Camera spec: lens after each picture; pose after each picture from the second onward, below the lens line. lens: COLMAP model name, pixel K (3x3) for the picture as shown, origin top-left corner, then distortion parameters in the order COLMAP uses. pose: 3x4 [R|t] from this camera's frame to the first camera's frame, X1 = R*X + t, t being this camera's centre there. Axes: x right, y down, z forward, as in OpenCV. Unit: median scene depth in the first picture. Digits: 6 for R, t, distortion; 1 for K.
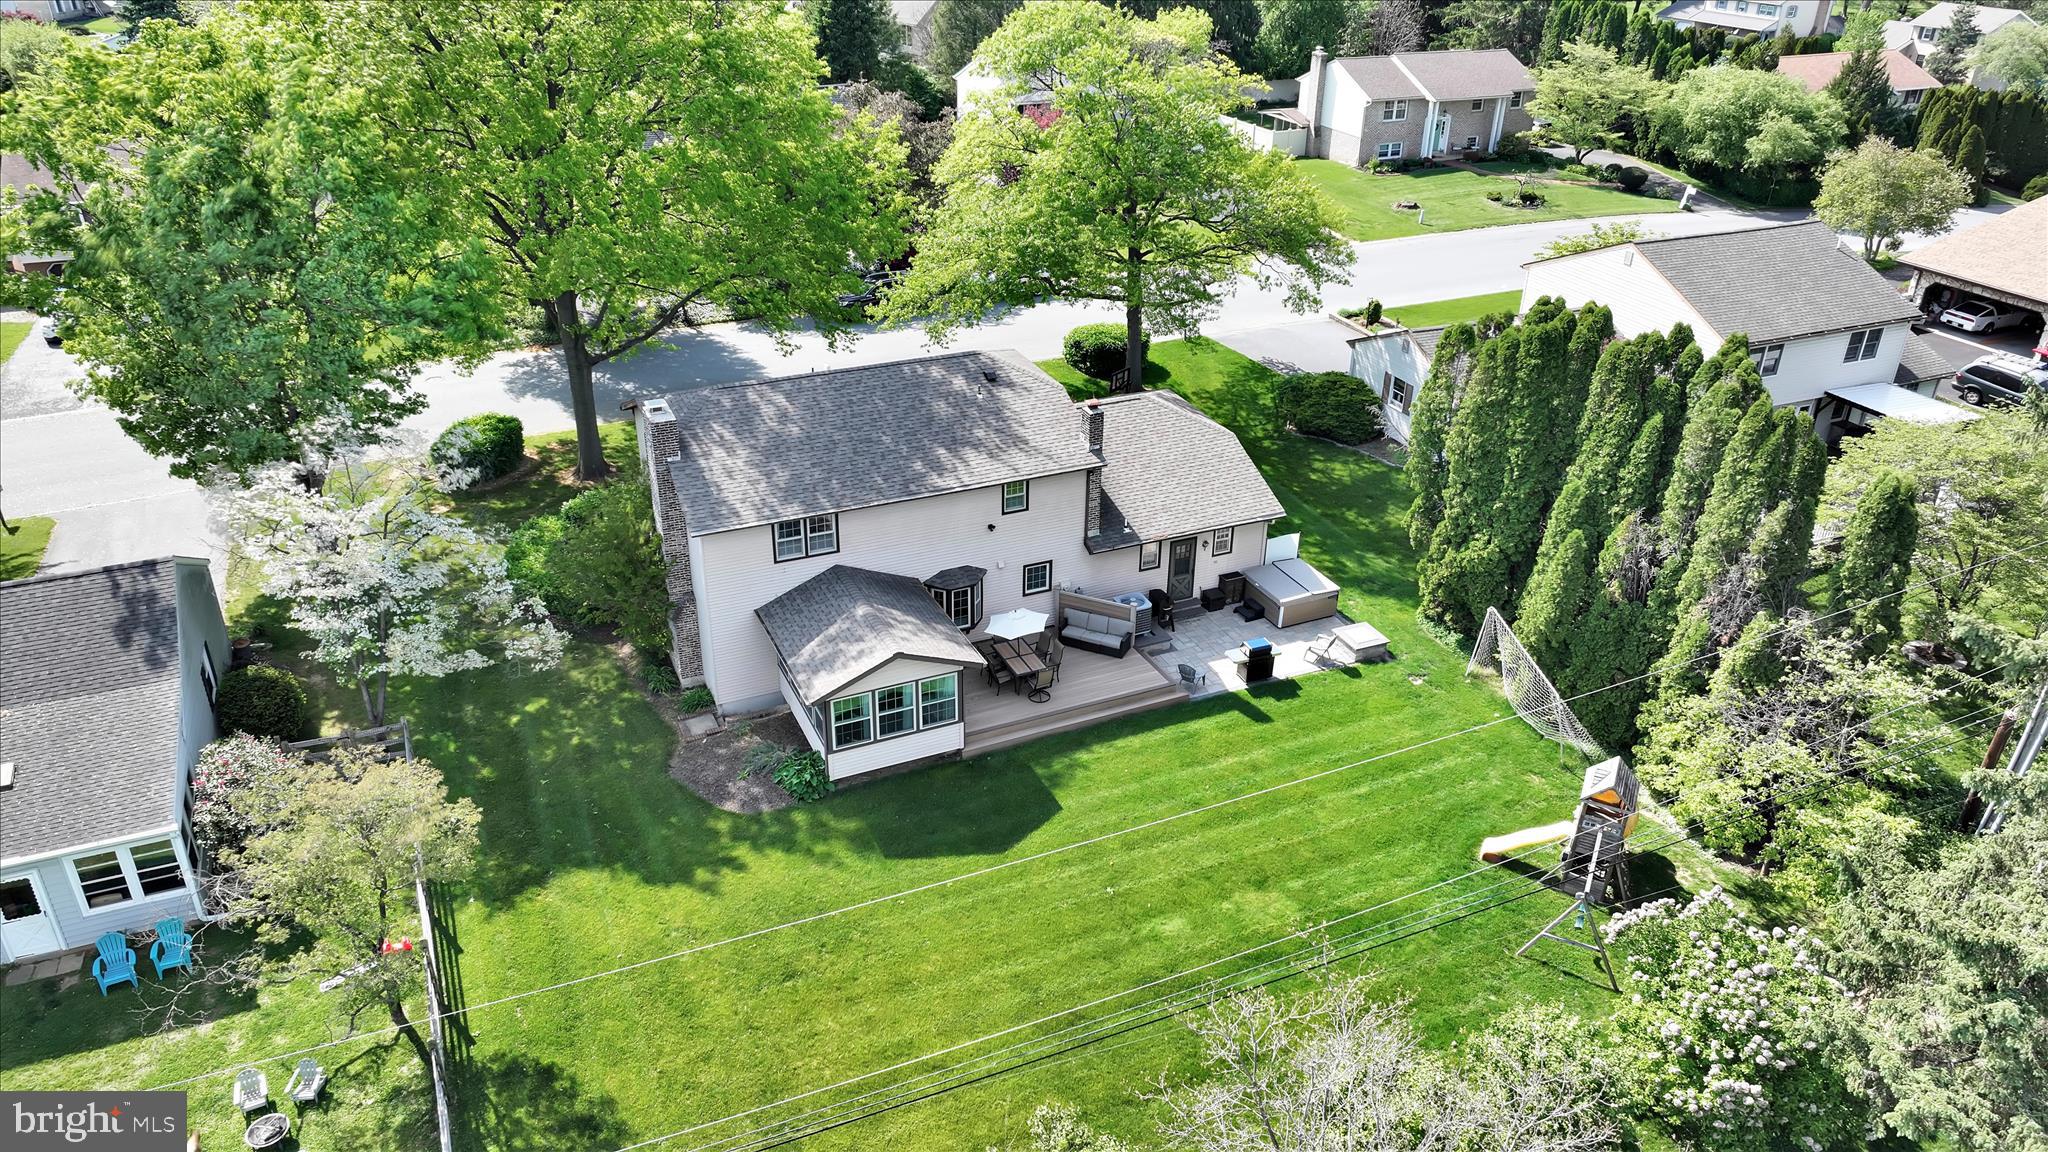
lens RADIAL K [[1442.2, 0, 1024.0], [0, 1442.2, 576.0], [0, 0, 1]] dist [-0.008103, 0.024694]
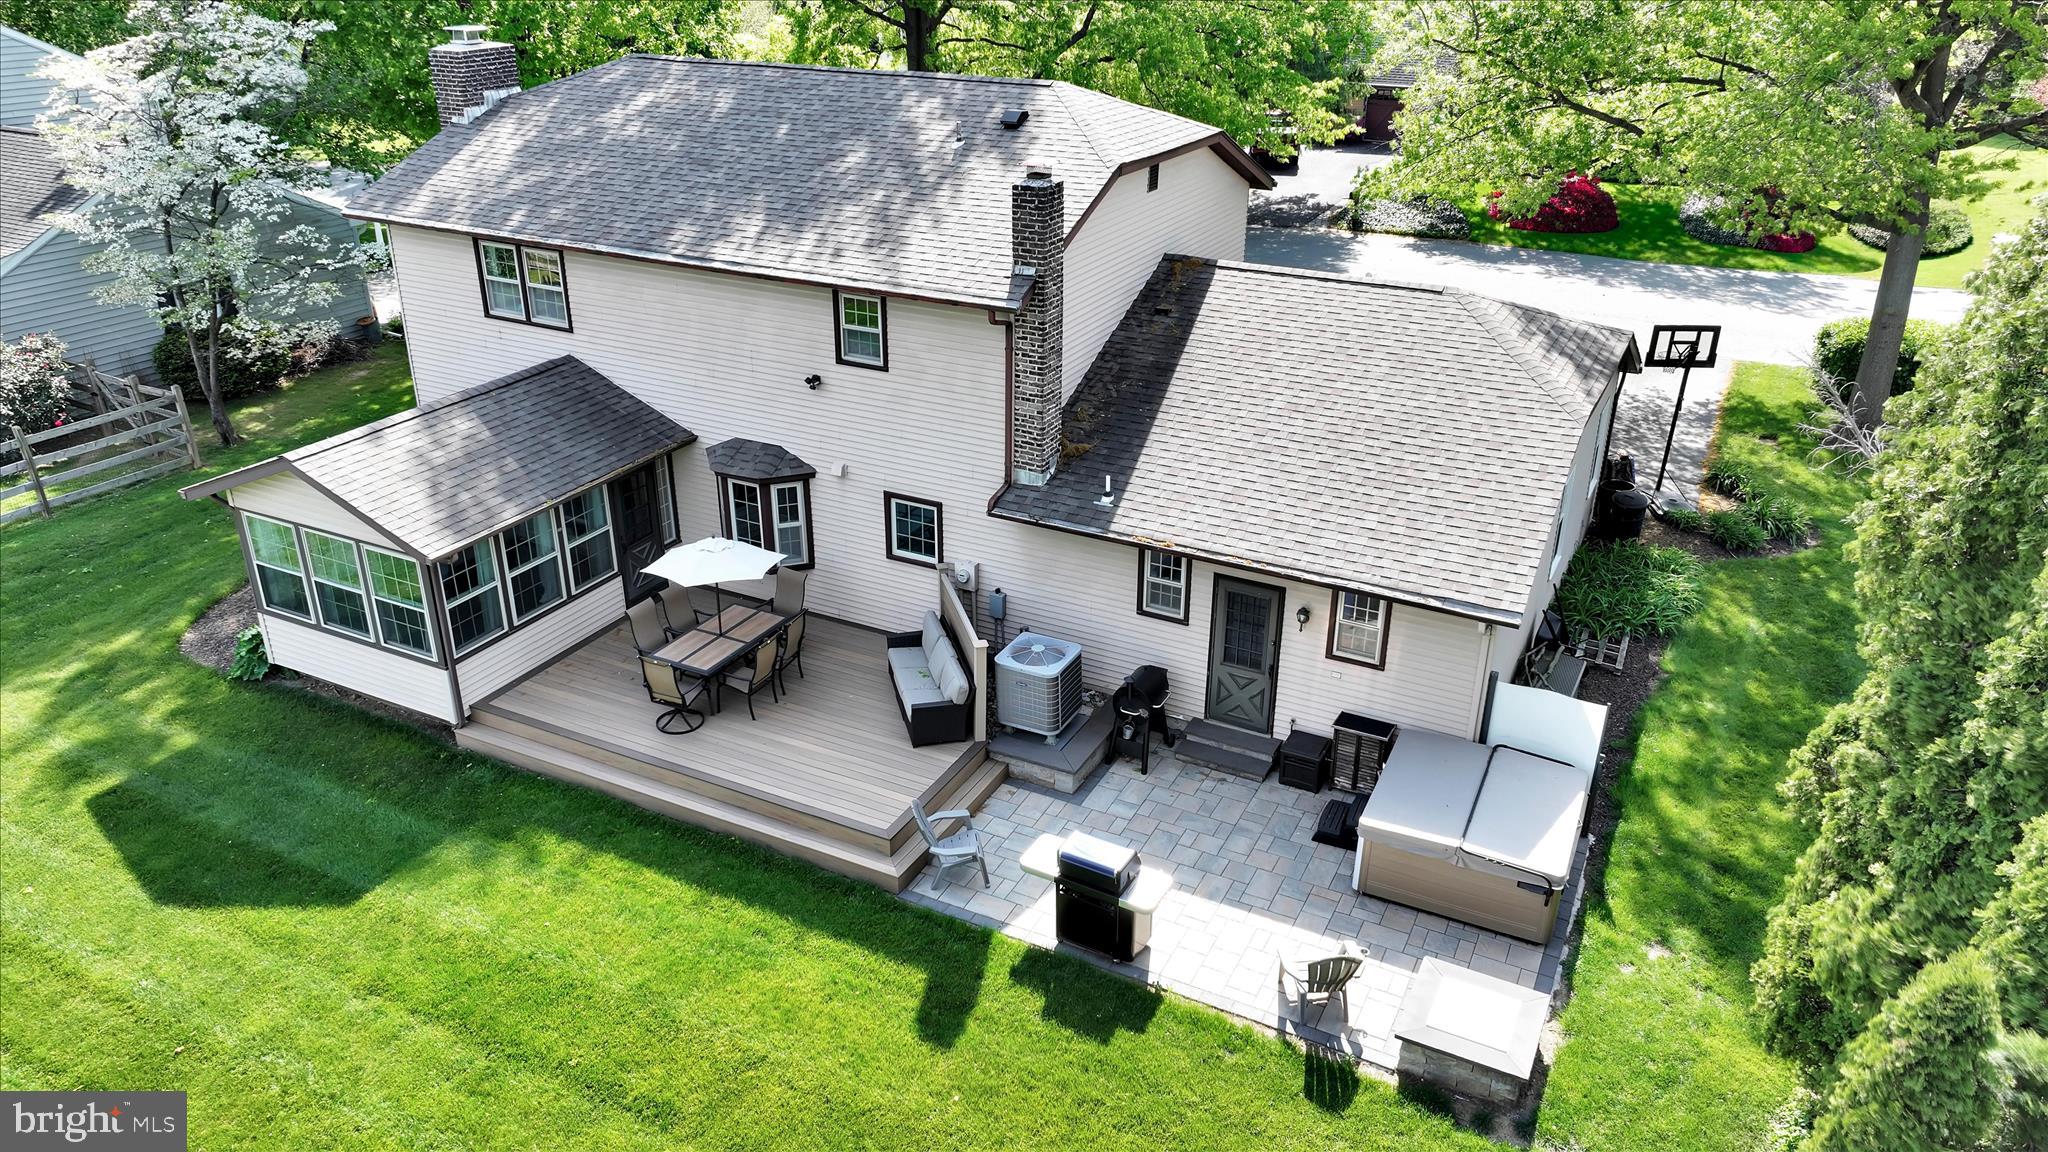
lens RADIAL K [[1442.2, 0, 1024.0], [0, 1442.2, 576.0], [0, 0, 1]] dist [-0.008103, 0.024694]
pose [[0.619070, 0.325692, -0.714616, 0.407482], [-0.367286, 0.924375, 0.103112, -0.051151], [0.694156, 0.198635, 0.691875, 0.754399]]
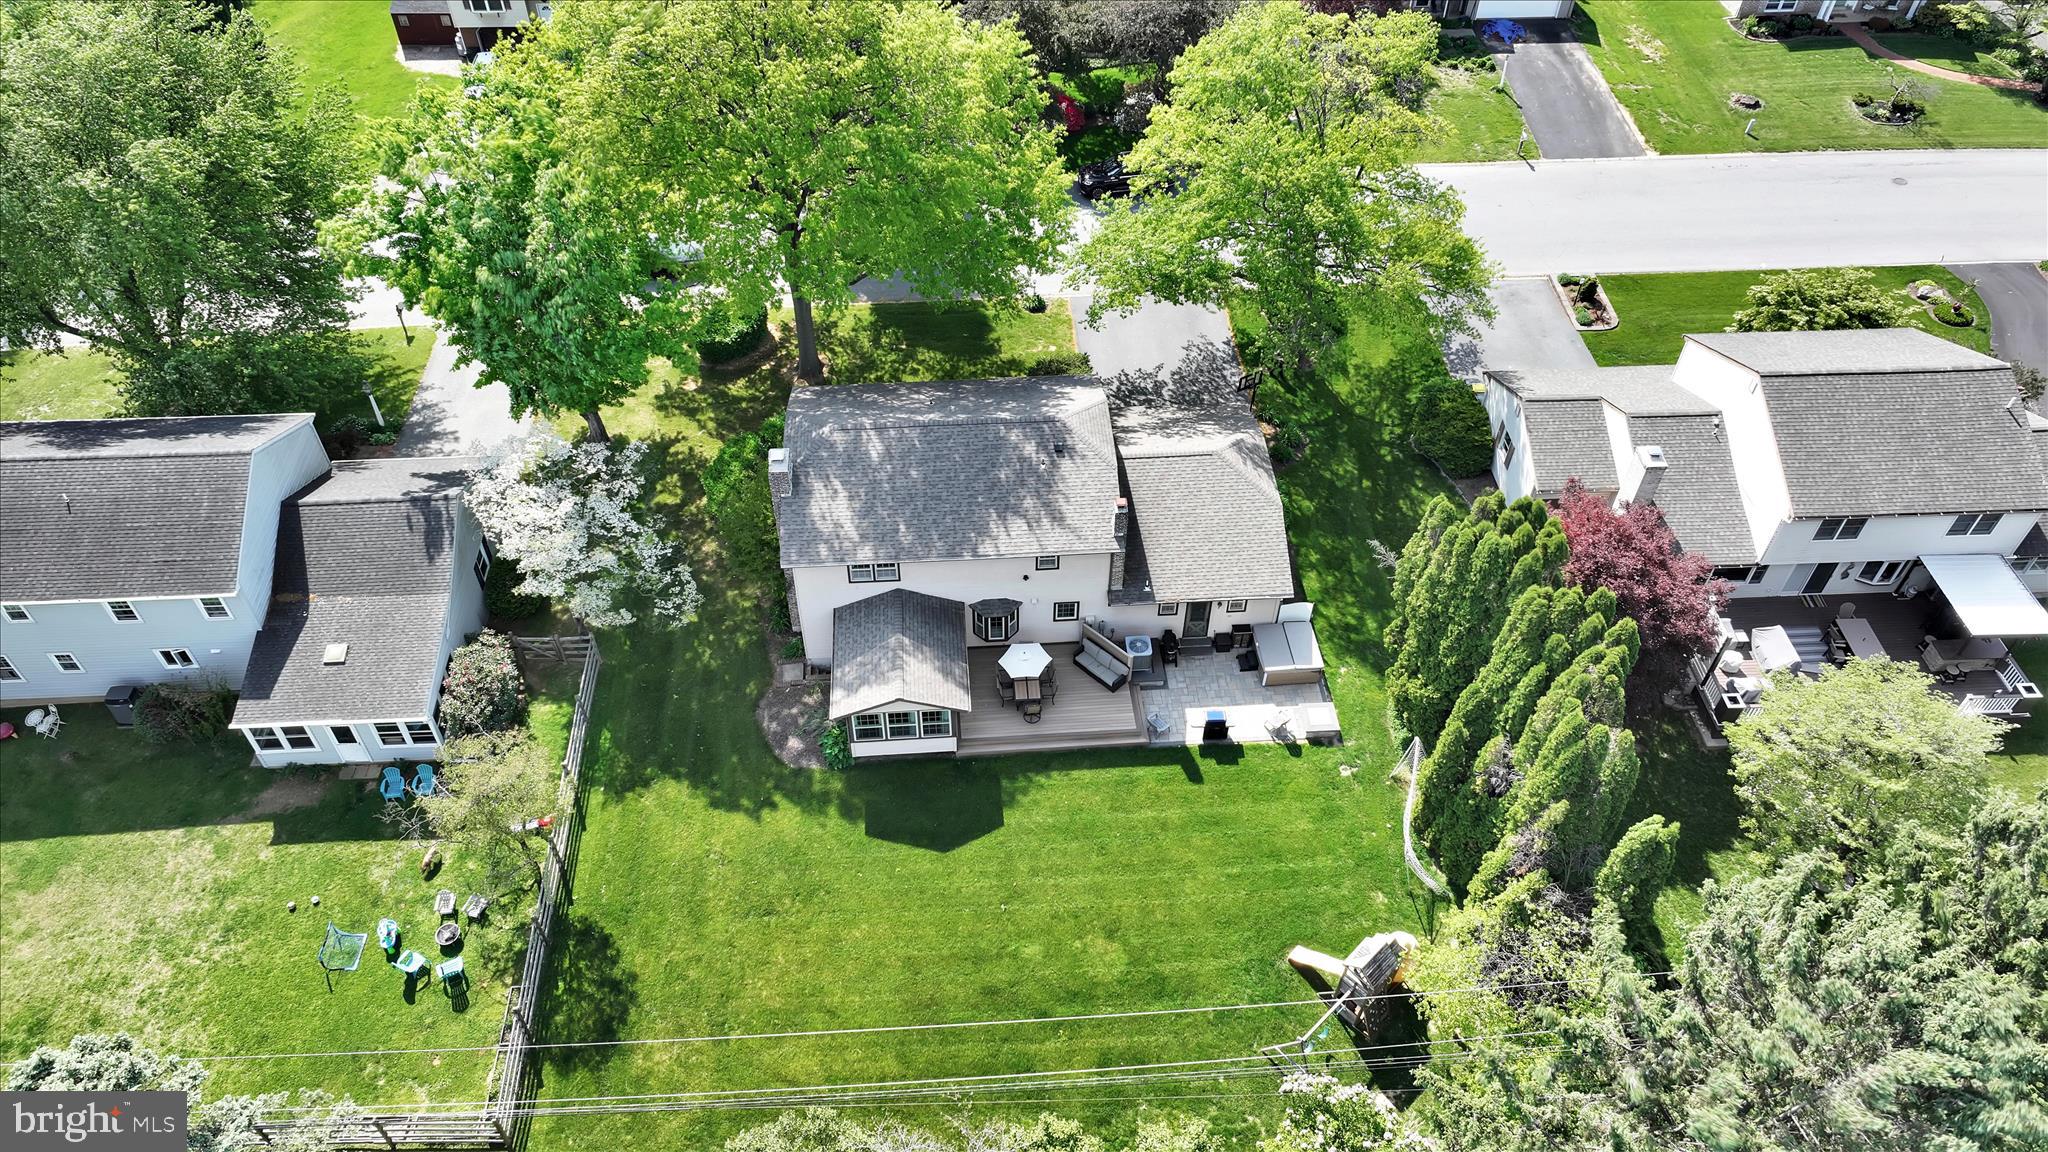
lens RADIAL K [[1442.2, 0, 1024.0], [0, 1442.2, 576.0], [0, 0, 1]] dist [-0.008103, 0.024694]
pose [[0.937636, 0.246650, -0.244954, 0.294854], [-0.155975, 0.928261, 0.337645, -0.477893], [0.310661, -0.278381, 0.908842, -0.147701]]
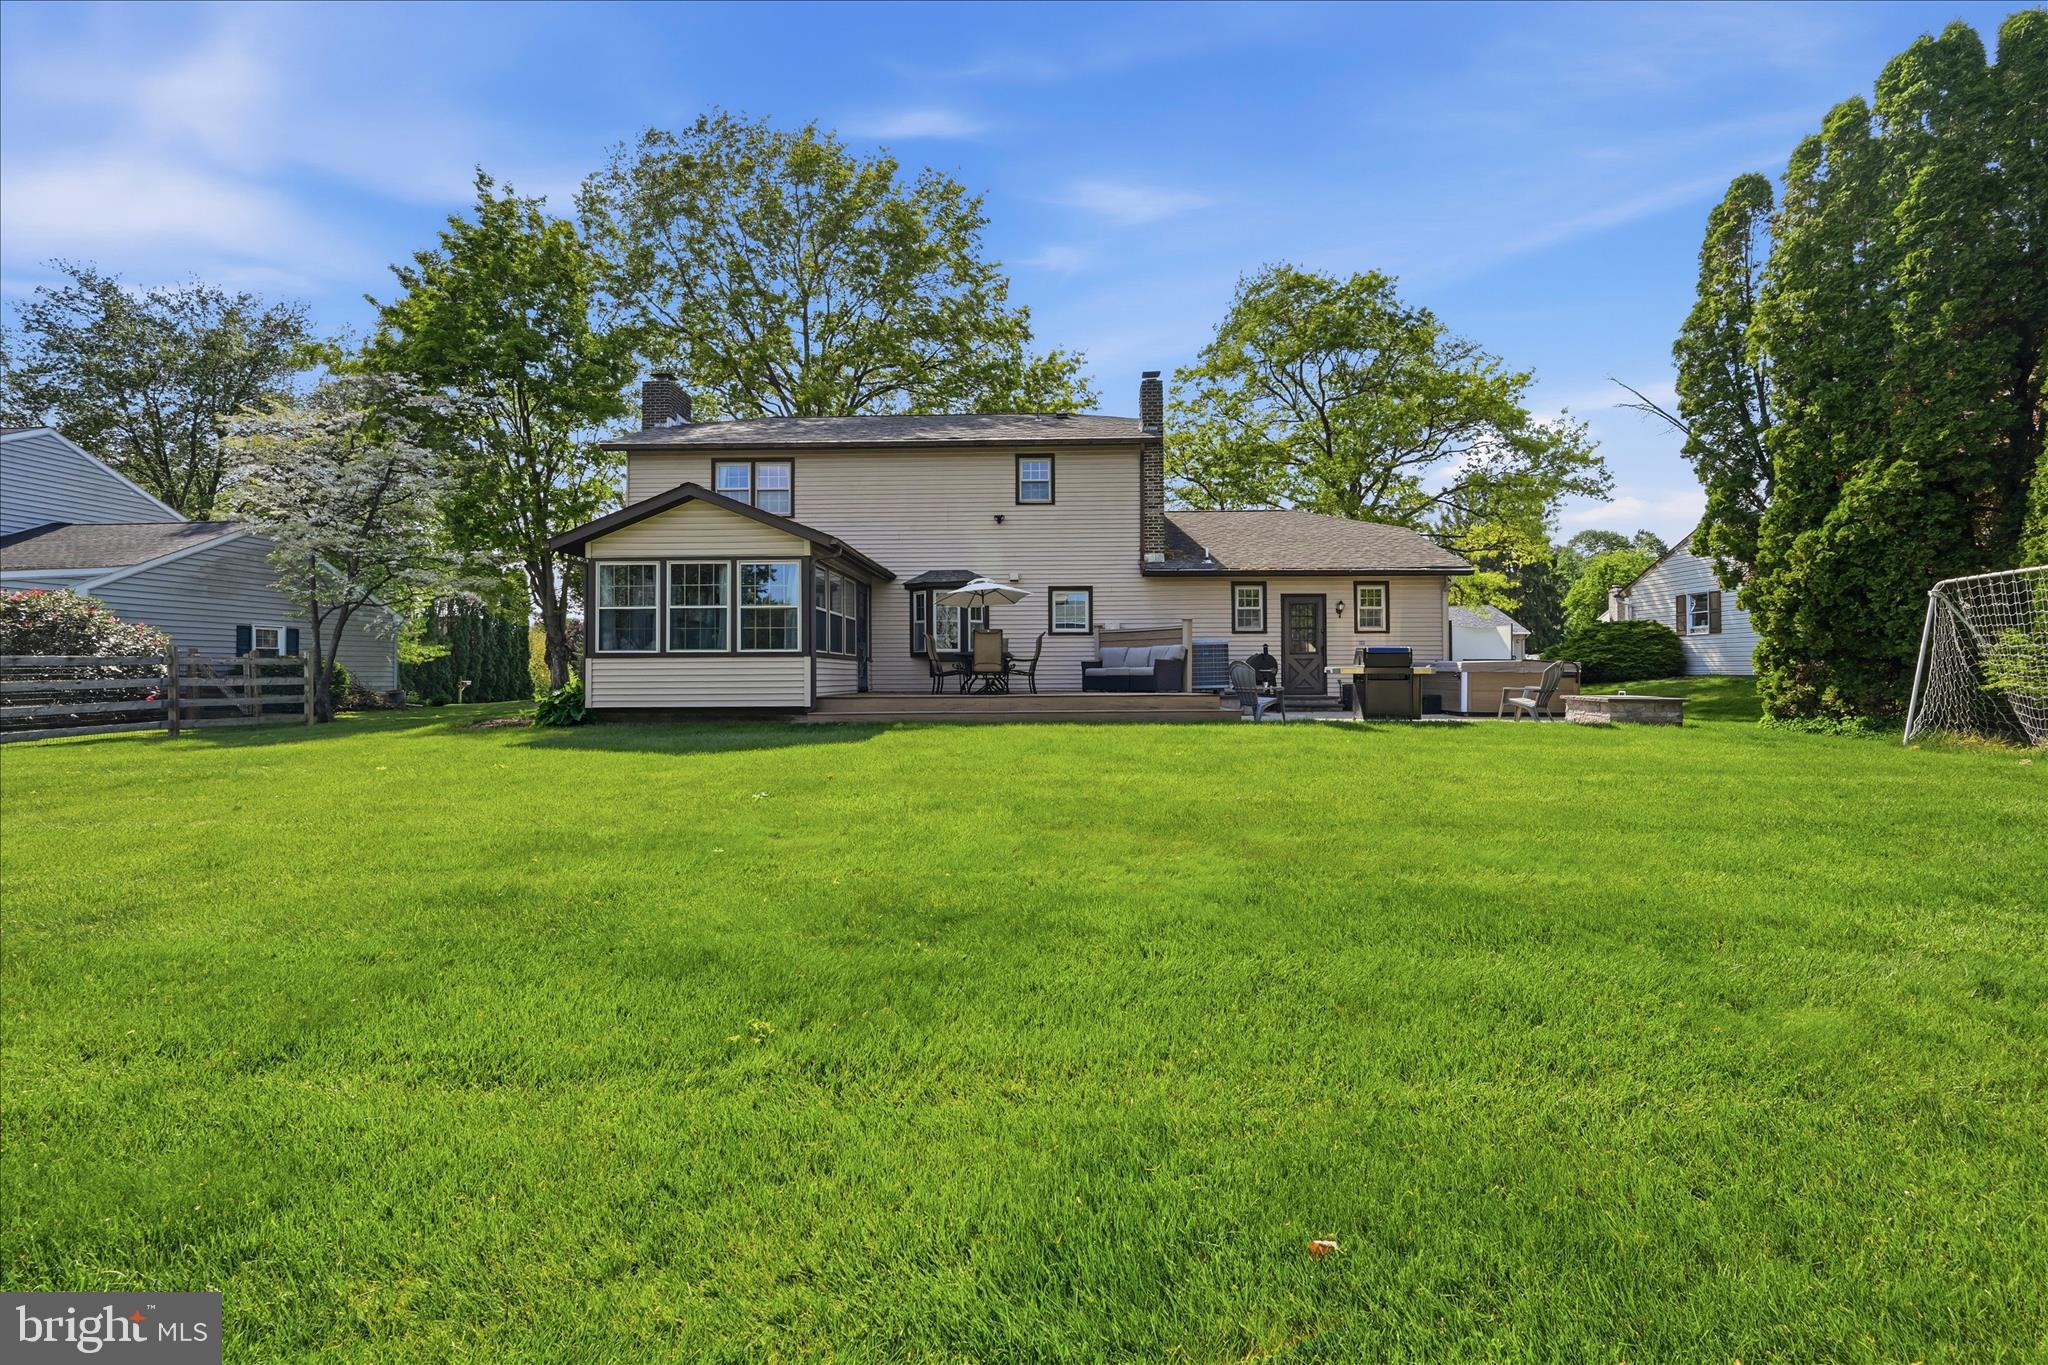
lens RADIAL K [[864.3, 0, 1025.9], [0, 864.3, 674.1], [0, 0, 1]] dist [0.000367, -0.000099]
pose [[0.900263, -0.018289, -0.434962, 0.190992], [-0.188970, 0.883669, -0.428276, 0.236438], [0.392195, 0.467756, 0.792078, 0.716303]]
